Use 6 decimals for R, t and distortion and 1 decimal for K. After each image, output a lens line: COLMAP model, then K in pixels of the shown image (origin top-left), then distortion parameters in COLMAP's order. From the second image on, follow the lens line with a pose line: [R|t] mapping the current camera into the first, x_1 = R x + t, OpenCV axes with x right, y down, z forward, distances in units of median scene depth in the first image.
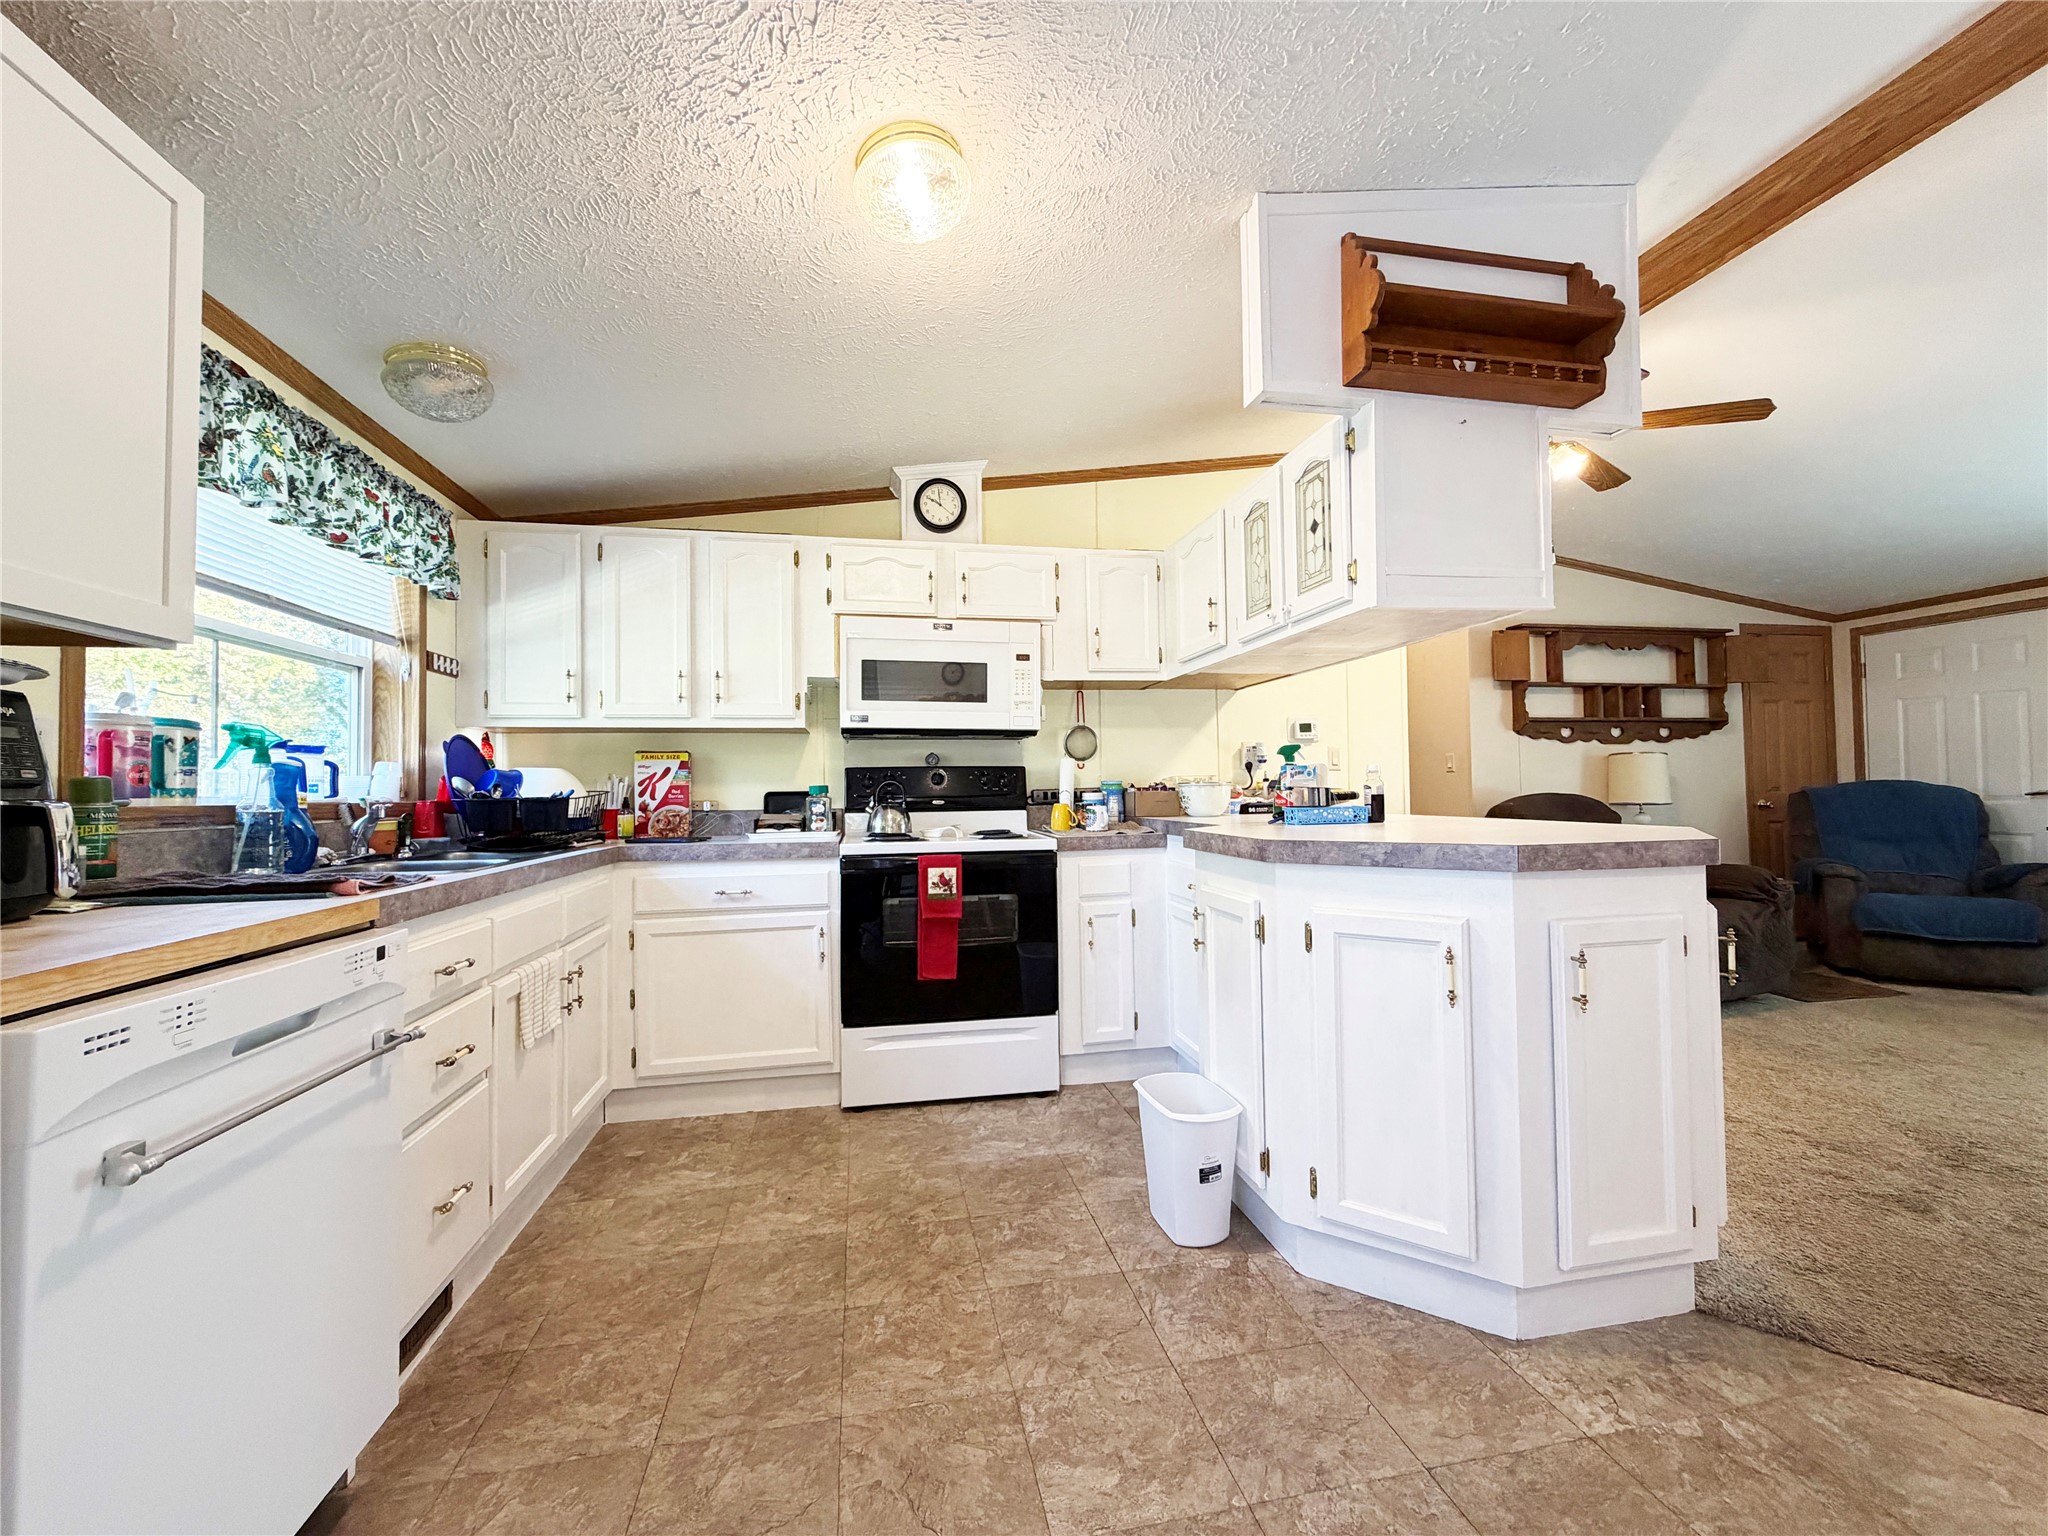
lens RADIAL K [[815.8, 0, 1021.9], [0, 815.8, 769.8], [0, 0, 1]] dist [-0.000381, 0.000073]
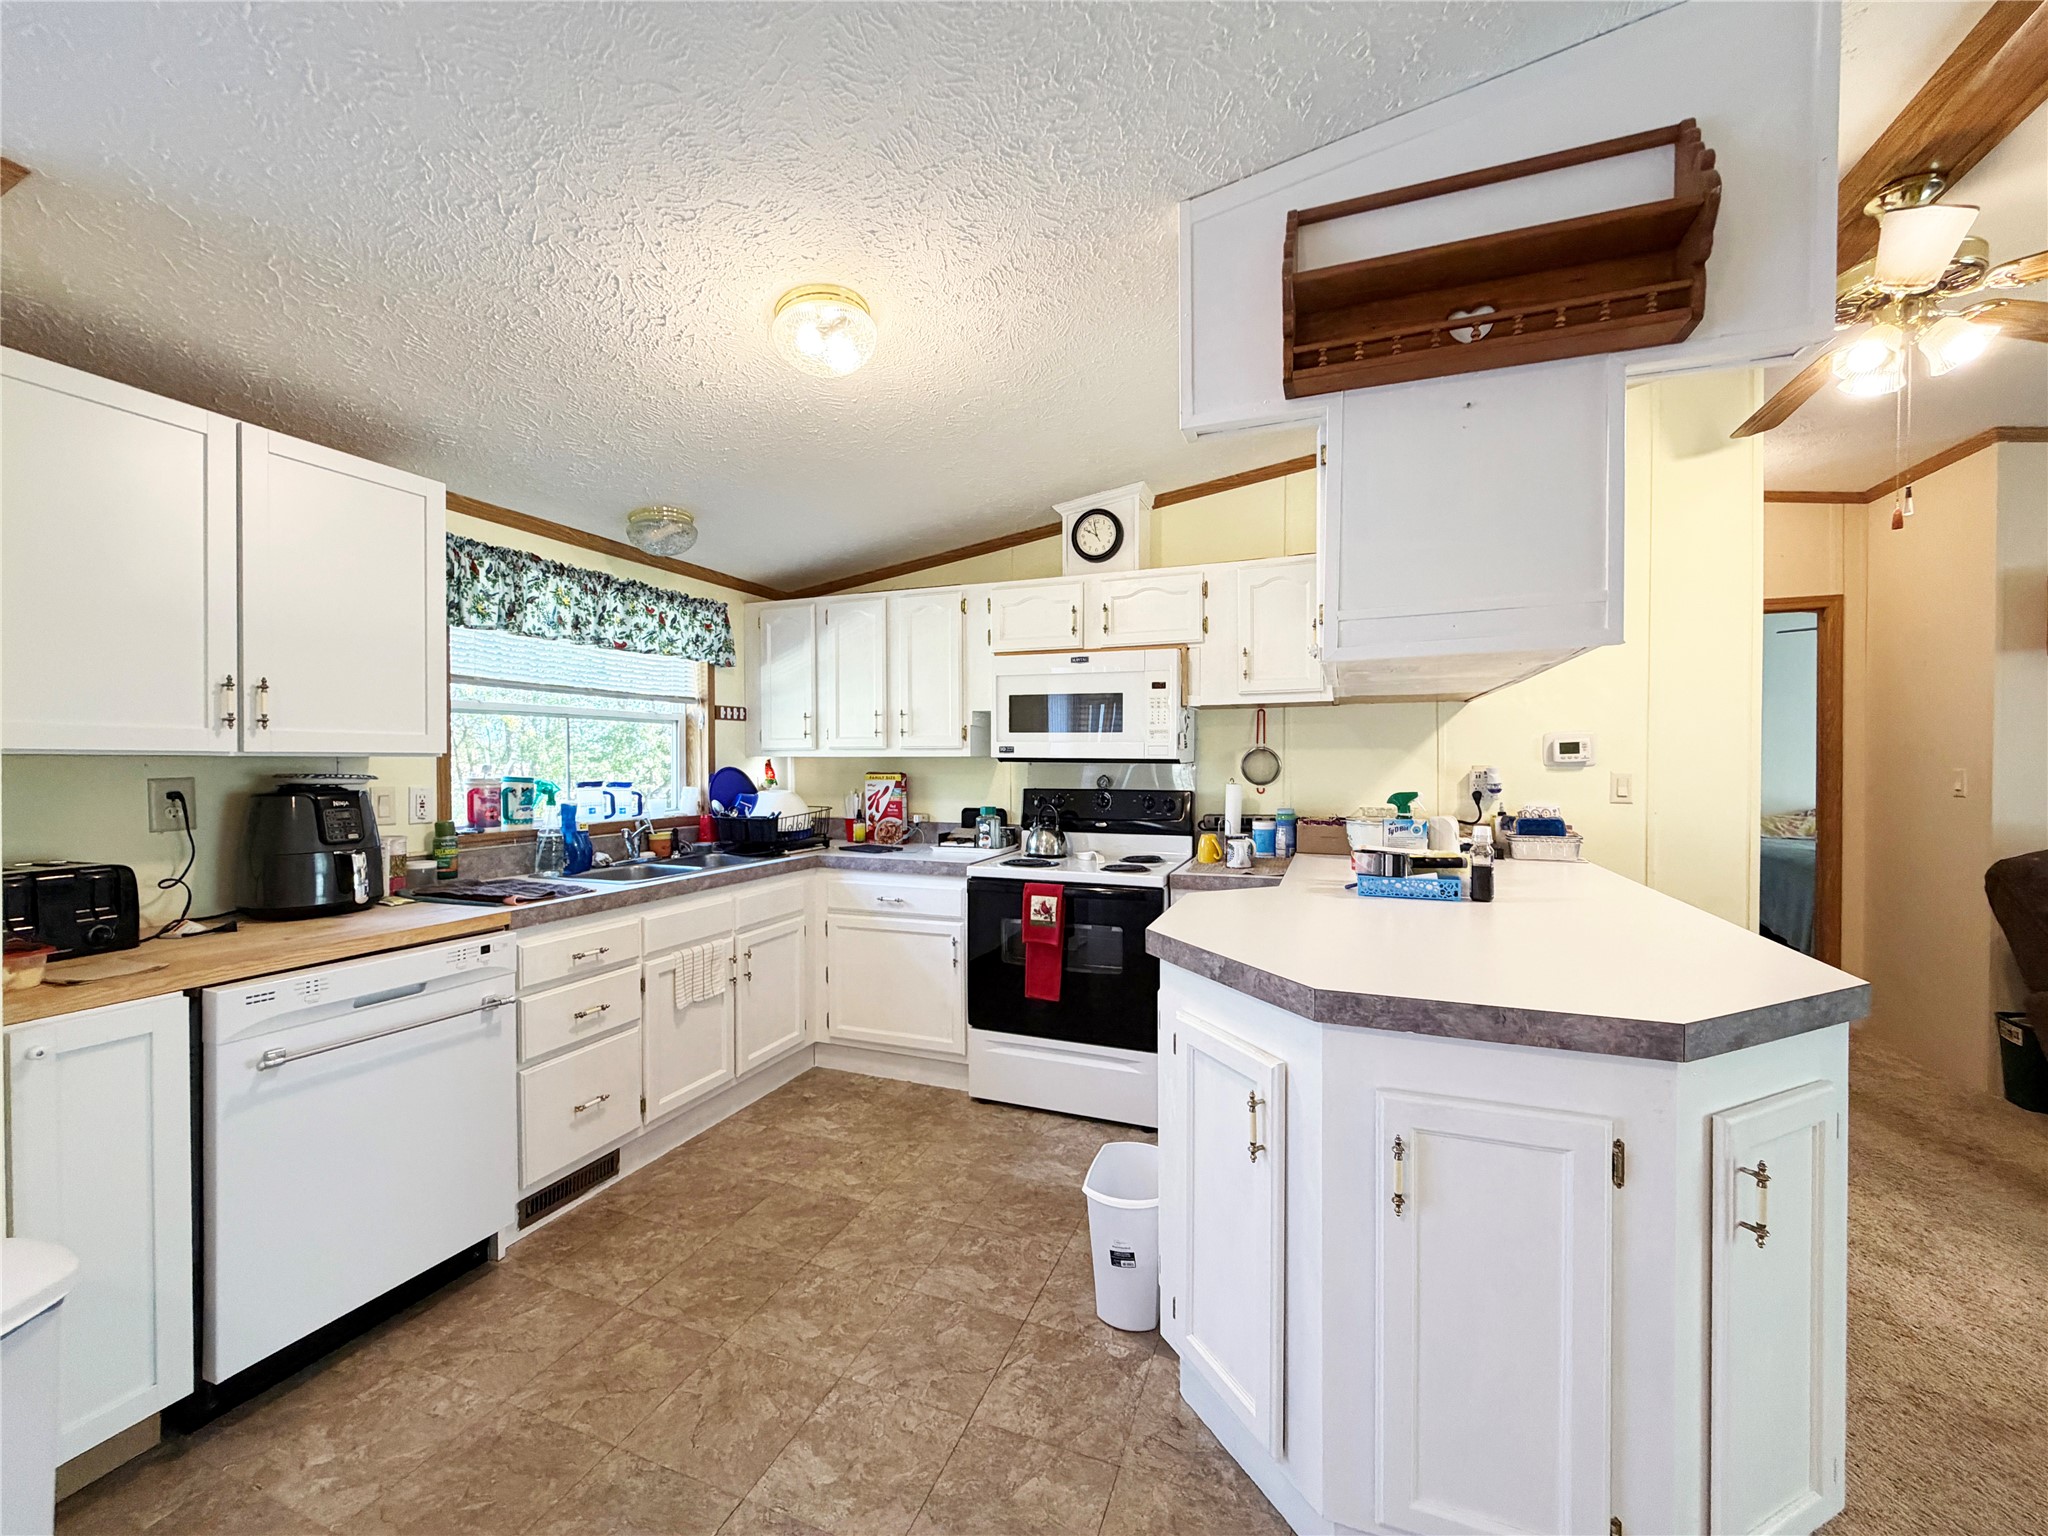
lens RADIAL K [[815.8, 0, 1021.9], [0, 815.8, 769.8], [0, 0, 1]] dist [-0.000381, 0.000073]
pose [[0.845097, 0.019862, -0.534243, 0.446178], [0.003252, 0.999100, 0.042289, -0.090391], [0.534603, -0.037476, 0.844272, 0.094864]]
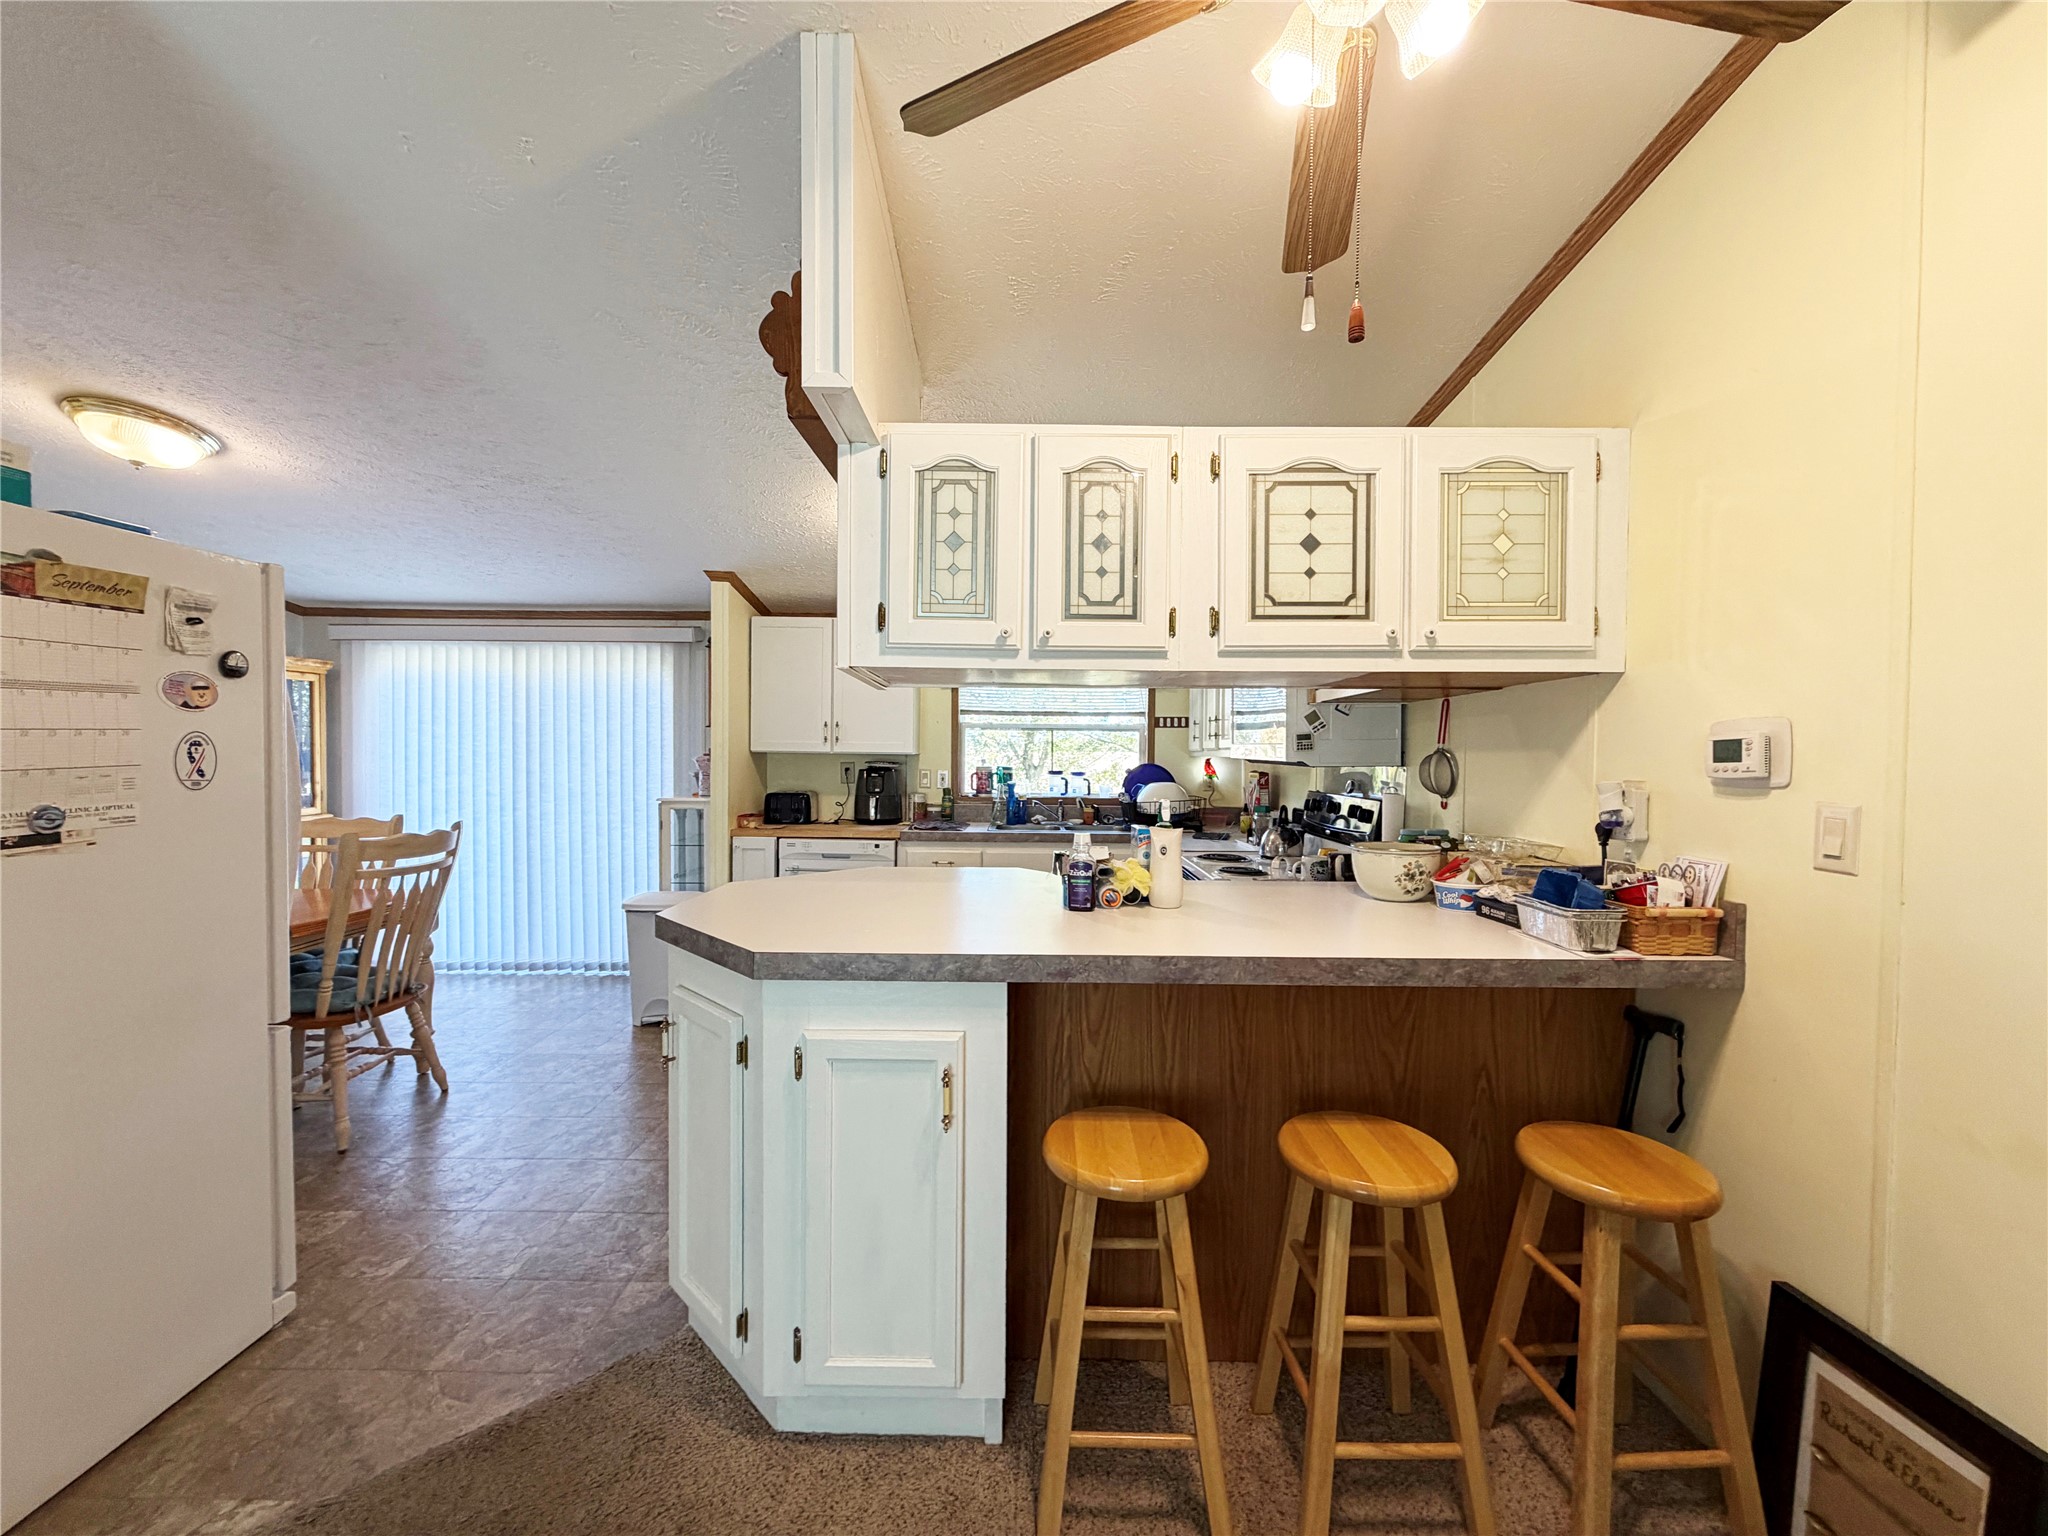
lens RADIAL K [[815.8, 0, 1021.9], [0, 815.8, 769.8], [0, 0, 1]] dist [-0.000381, 0.000073]
pose [[-0.202630, 0.031333, -0.978754, 1.093906], [0.017947, 0.999439, 0.028279, -0.081967], [0.979091, -0.011836, -0.203078, 1.037949]]
